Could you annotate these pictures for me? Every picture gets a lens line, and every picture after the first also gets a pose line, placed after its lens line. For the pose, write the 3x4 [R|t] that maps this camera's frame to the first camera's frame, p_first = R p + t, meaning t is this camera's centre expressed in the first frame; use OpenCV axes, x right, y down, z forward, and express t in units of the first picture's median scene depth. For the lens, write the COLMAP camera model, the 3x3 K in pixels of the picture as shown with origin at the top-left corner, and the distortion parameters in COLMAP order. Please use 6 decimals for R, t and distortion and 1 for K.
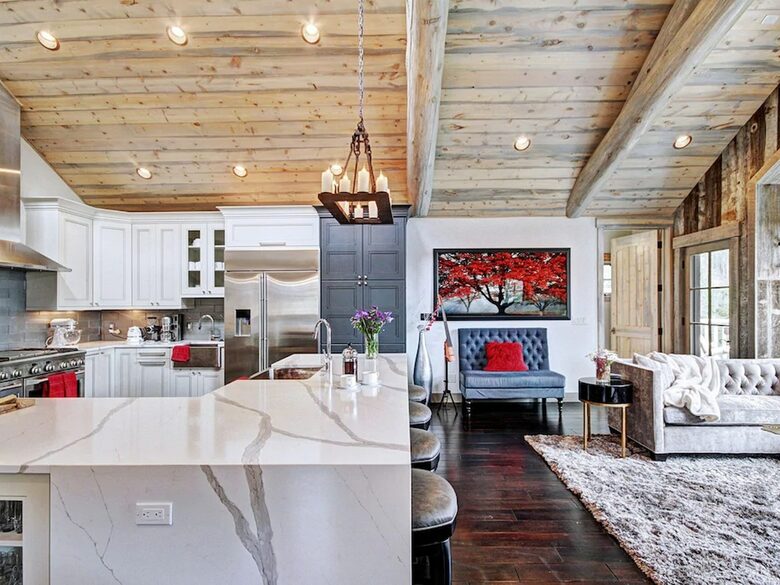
lens RADIAL K [[429.8, 0, 390.0], [0, 429.8, 292.5], [0, 0, 1]] dist [0.027162, 0.000139]
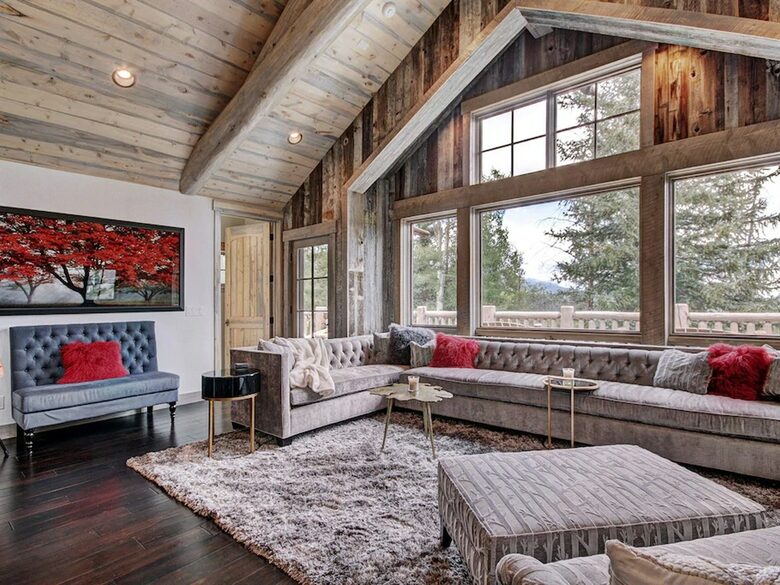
lens RADIAL K [[404.1, 0, 384.0], [0, 404.1, 308.1], [0, 0, 1]] dist [-0.002011, -0.000687]
pose [[0.621194, 0.003816, 0.783647, 0.036535], [-0.013494, 0.999892, 0.005827, 0.053236], [-0.783541, -0.014195, 0.621178, 0.202607]]
